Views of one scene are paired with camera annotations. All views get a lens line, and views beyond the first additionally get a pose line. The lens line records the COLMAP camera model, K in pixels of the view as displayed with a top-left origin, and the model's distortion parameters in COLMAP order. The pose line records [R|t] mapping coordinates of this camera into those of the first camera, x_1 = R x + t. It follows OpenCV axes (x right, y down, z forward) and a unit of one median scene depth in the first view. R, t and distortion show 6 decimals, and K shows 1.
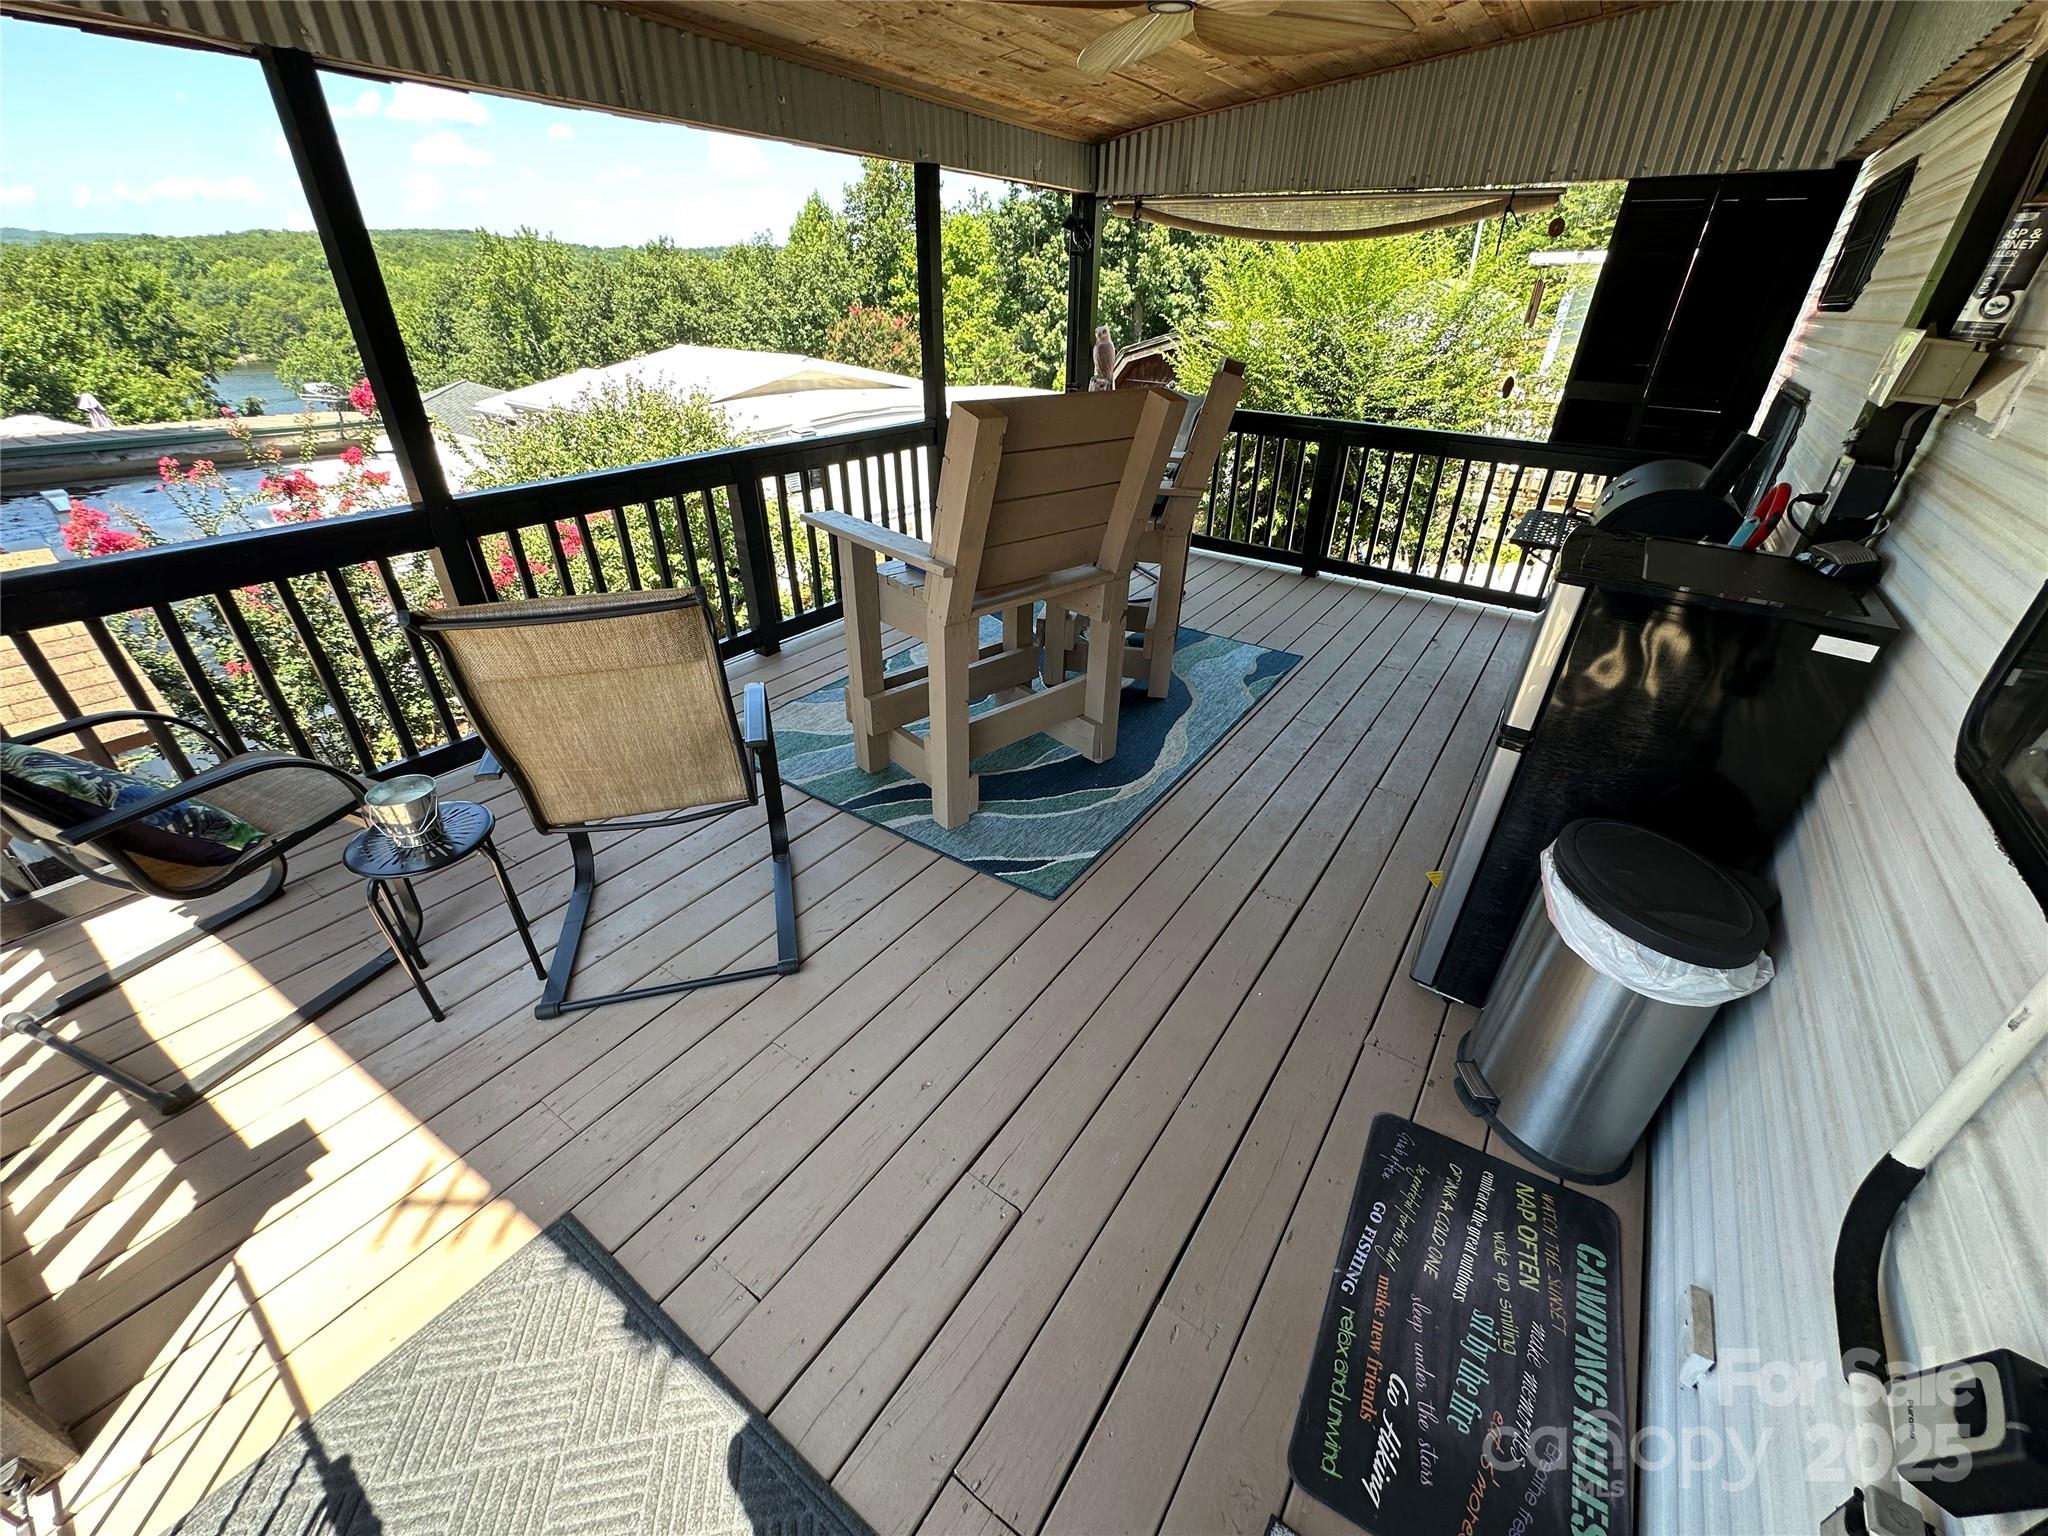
lens RADIAL K [[820.1, 0, 1025.2], [0, 820.1, 766.1], [0, 0, 1]] dist [-0.006817, 0.002103]
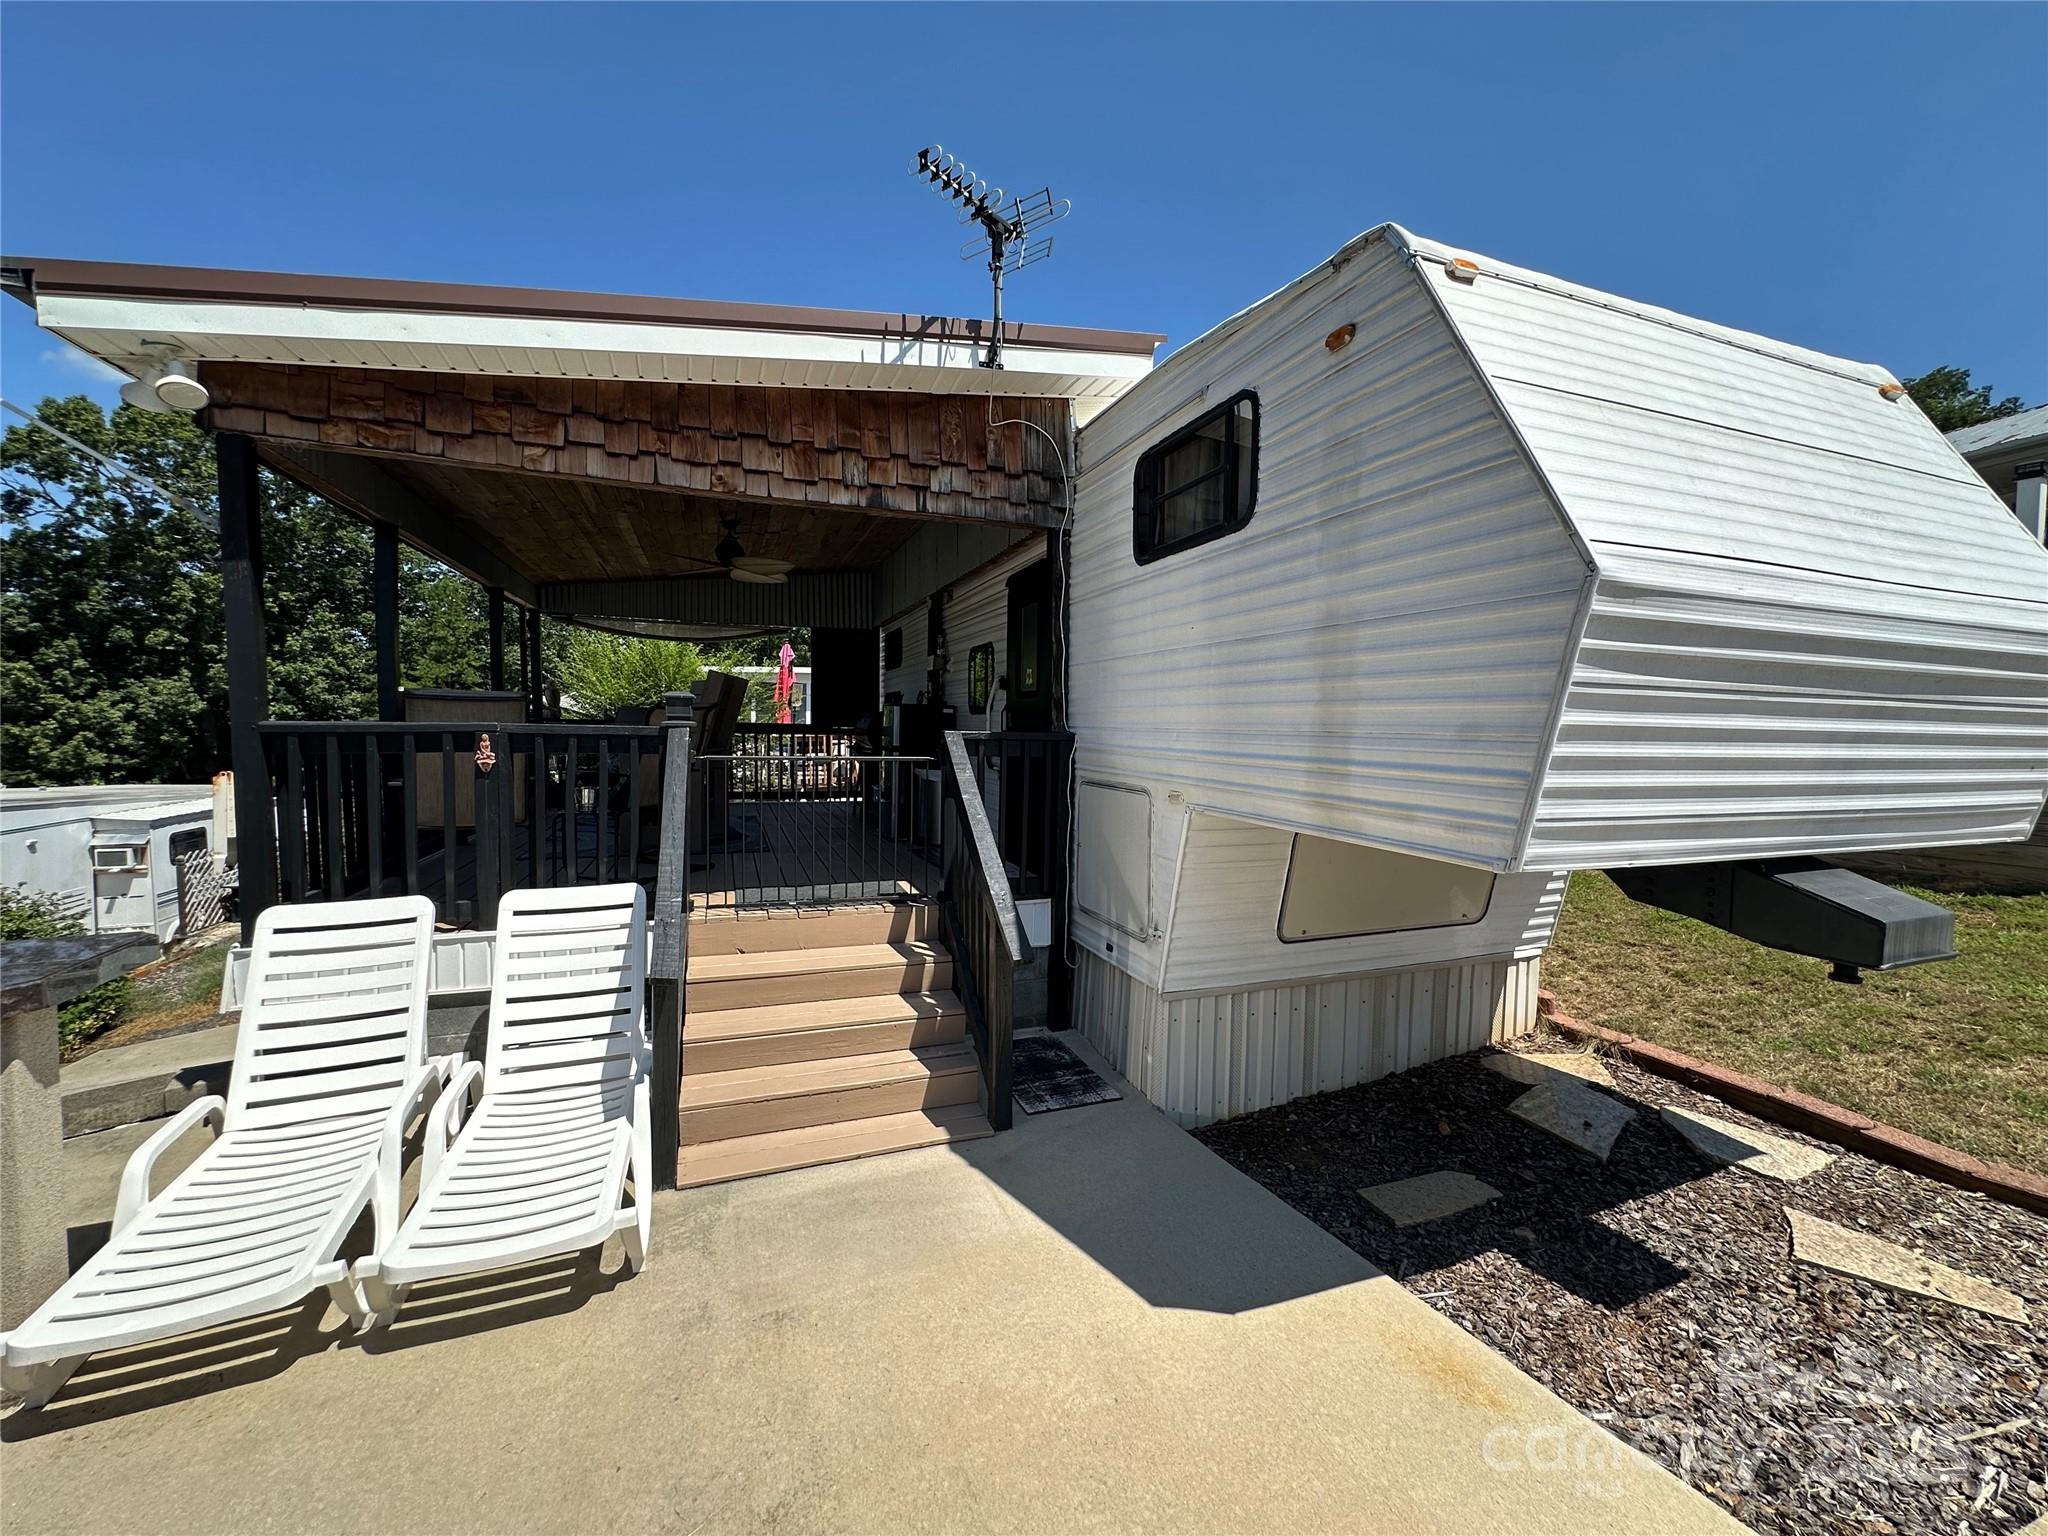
lens RADIAL K [[820.1, 0, 1025.2], [0, 820.1, 766.1], [0, 0, 1]] dist [-0.006817, 0.002103]
pose [[0.570987, -0.050568, 0.819400, -0.086204], [0.410130, 0.882197, -0.231350, 0.046108], [-0.711173, 0.468158, 0.524462, -0.053889]]
